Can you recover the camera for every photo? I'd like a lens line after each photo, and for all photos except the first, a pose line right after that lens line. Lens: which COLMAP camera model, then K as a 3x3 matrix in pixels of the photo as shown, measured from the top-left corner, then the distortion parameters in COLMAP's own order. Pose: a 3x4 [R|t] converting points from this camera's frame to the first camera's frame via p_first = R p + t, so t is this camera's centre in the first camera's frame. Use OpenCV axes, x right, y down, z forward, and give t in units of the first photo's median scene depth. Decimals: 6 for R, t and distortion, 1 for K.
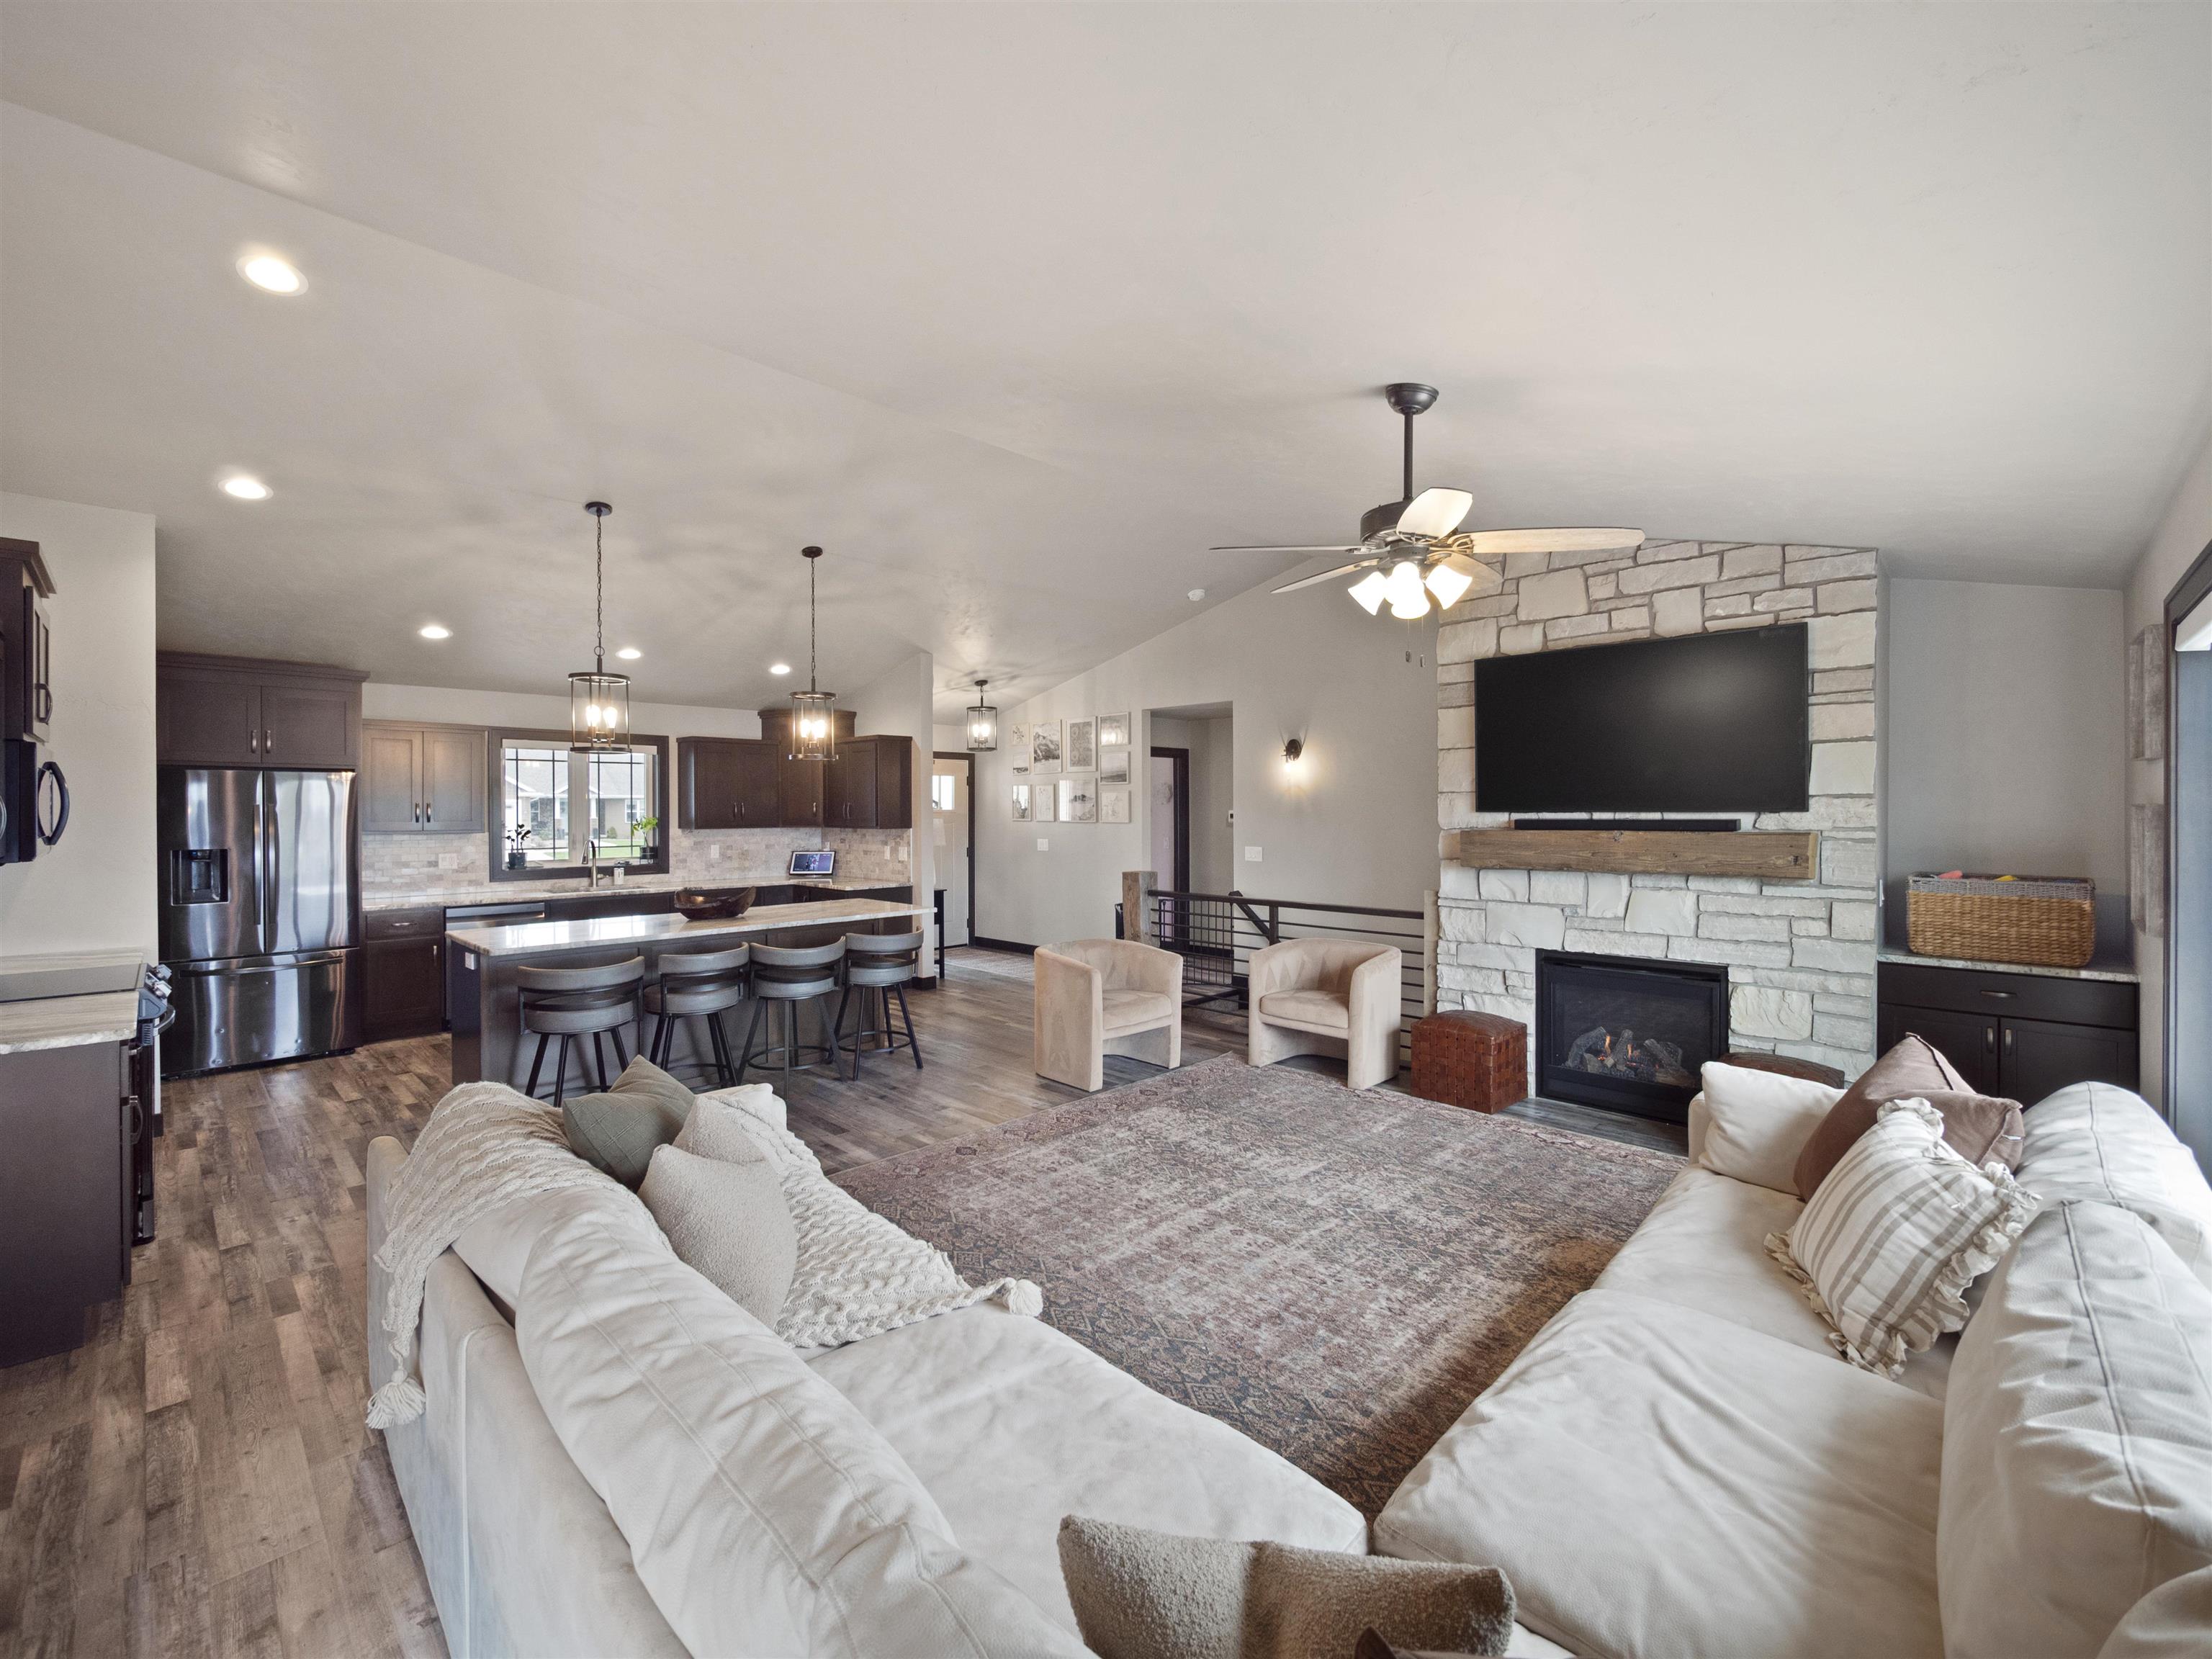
lens RADIAL K [[948.3, 0, 1106.2], [0, 948.3, 810.3], [0, 0, 1]] dist [-0.002244, 0.000387]
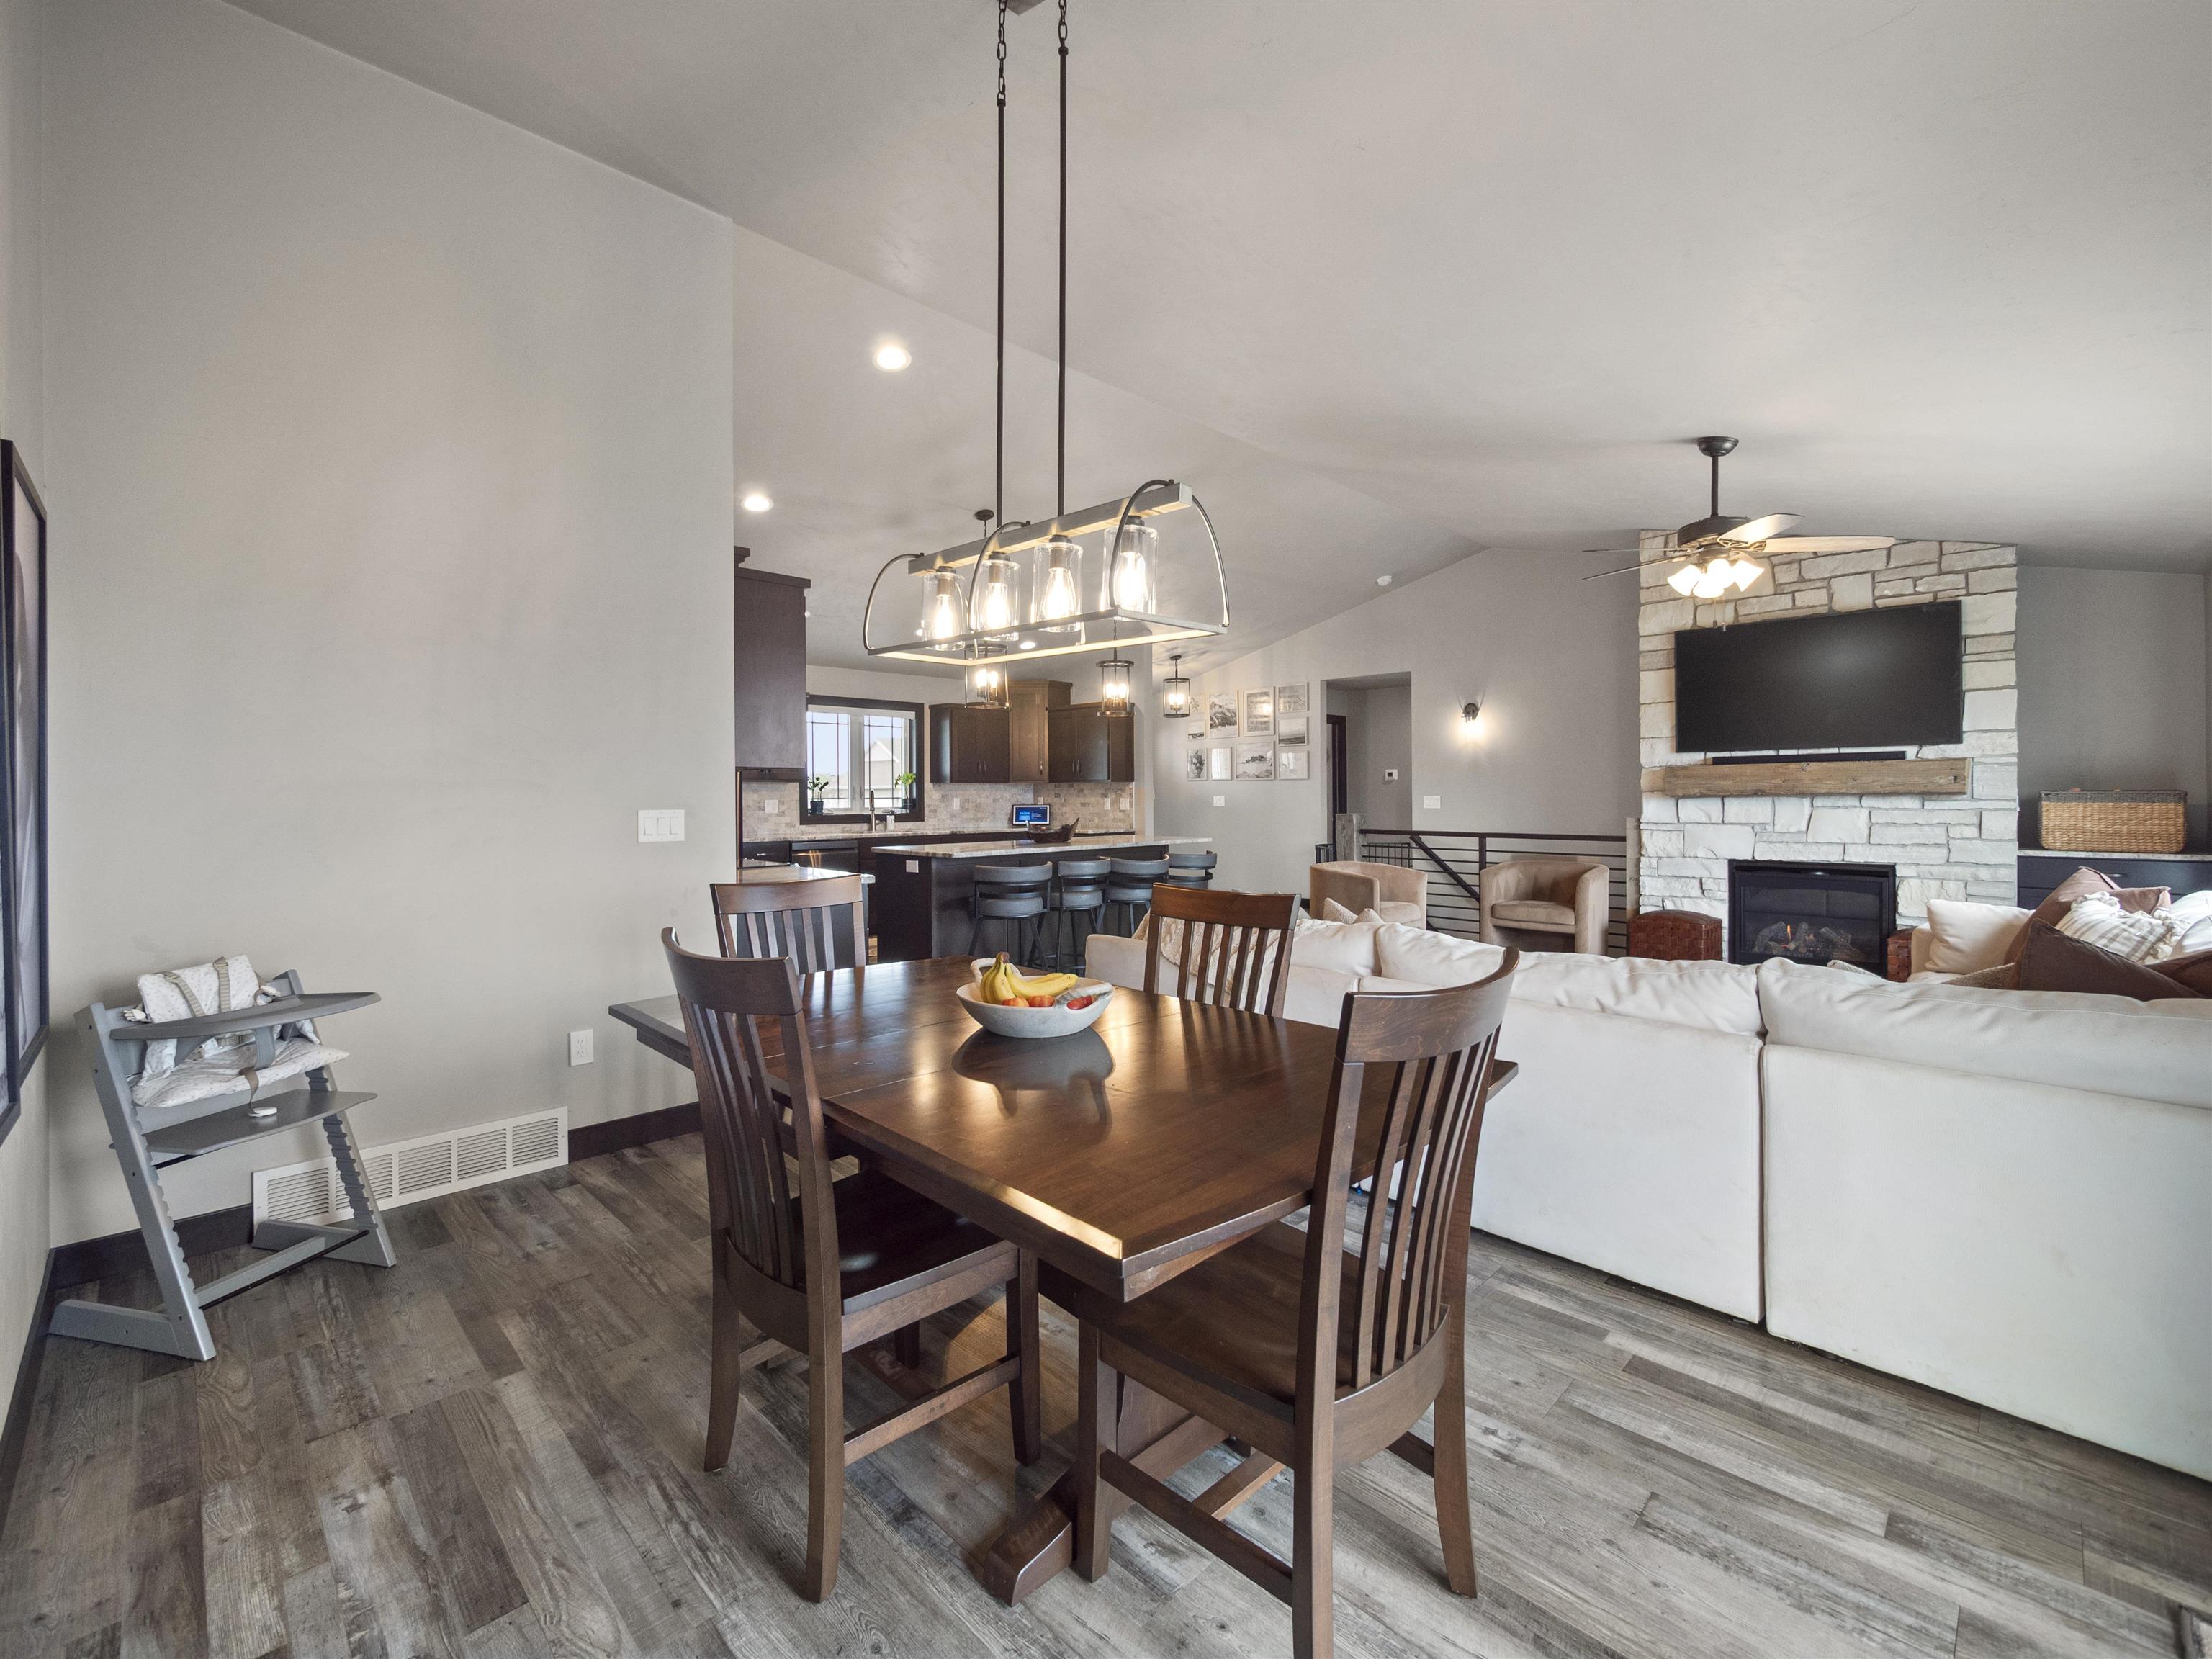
lens RADIAL K [[961.6, 0, 1112.8], [0, 961.6, 795.2], [0, 0, 1]] dist [0.002079, -0.000377]
pose [[0.999983, -0.002850, -0.005009, -0.389598], [0.002840, 0.999994, -0.002115, 0.065417], [0.005015, 0.002101, 0.999985, -0.310313]]
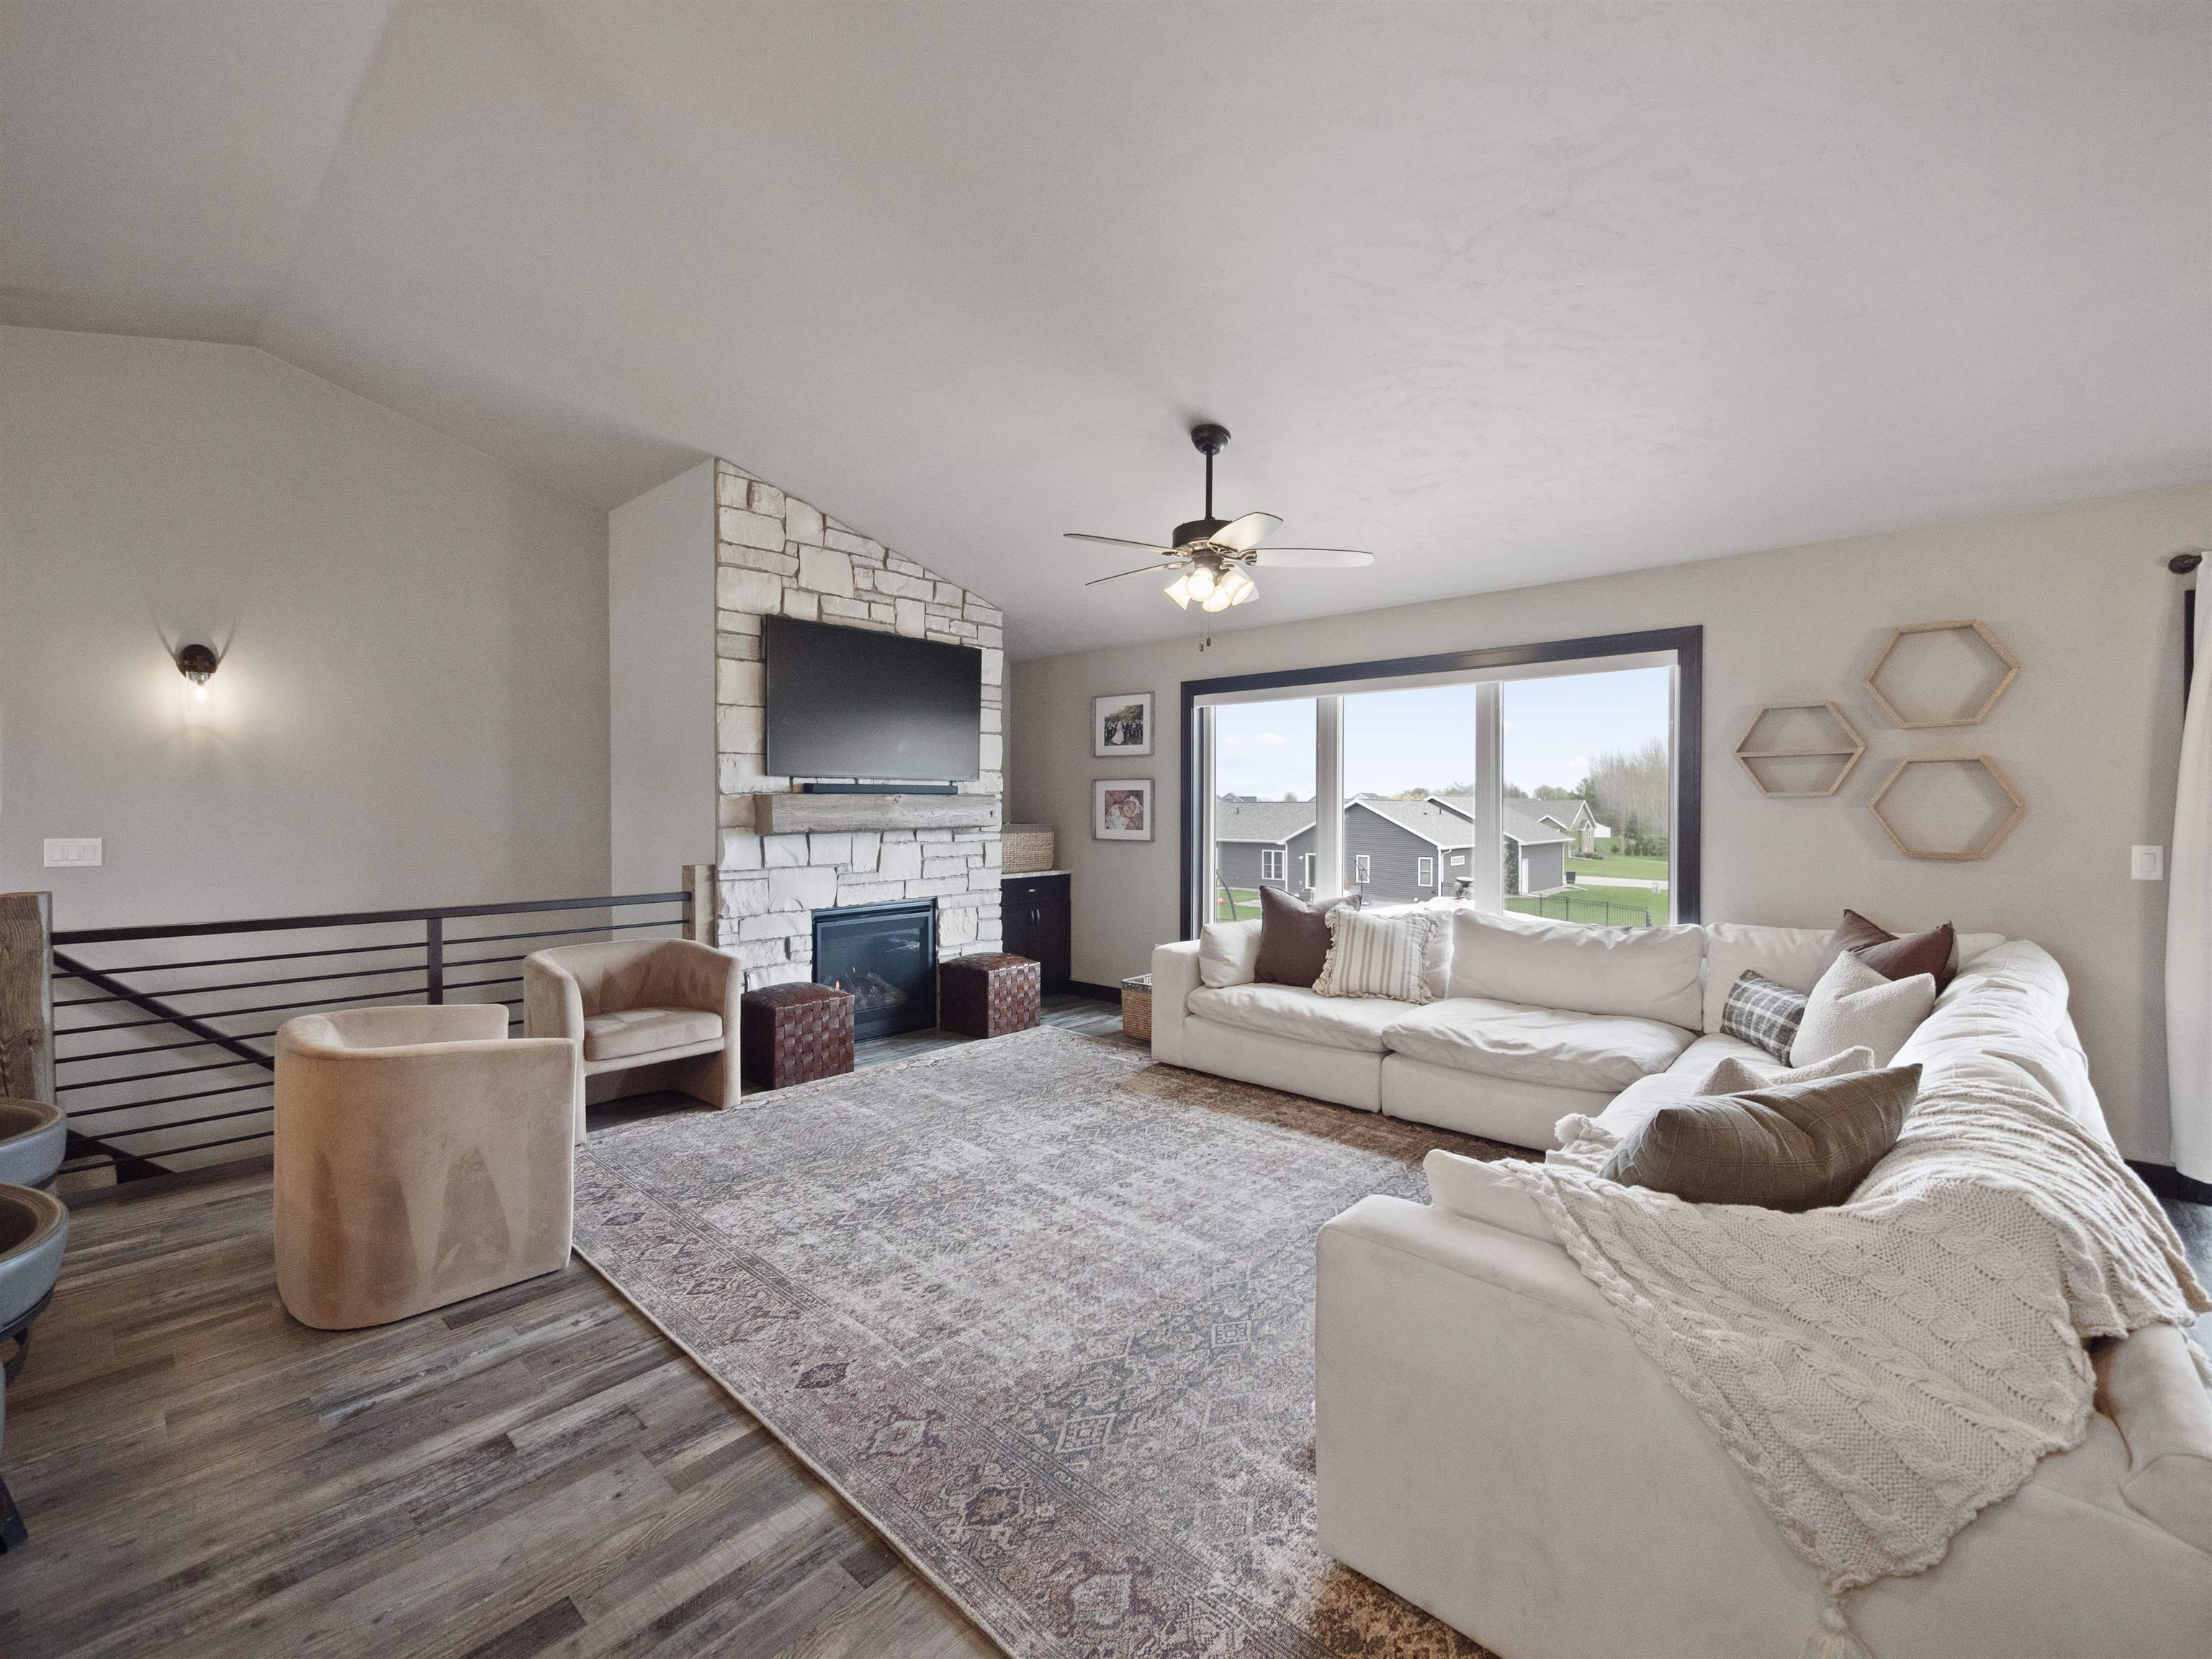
lens RADIAL K [[936.3, 0, 1079.5], [0, 936.3, 818.9], [0, 0, 1]] dist [-0.008666, 0.001038]
pose [[-0.034958, -0.009114, 0.999347, -0.613783], [0.003114, 0.999953, 0.009229, 0.041613], [-0.999384, 0.003435, -0.034928, 0.802070]]
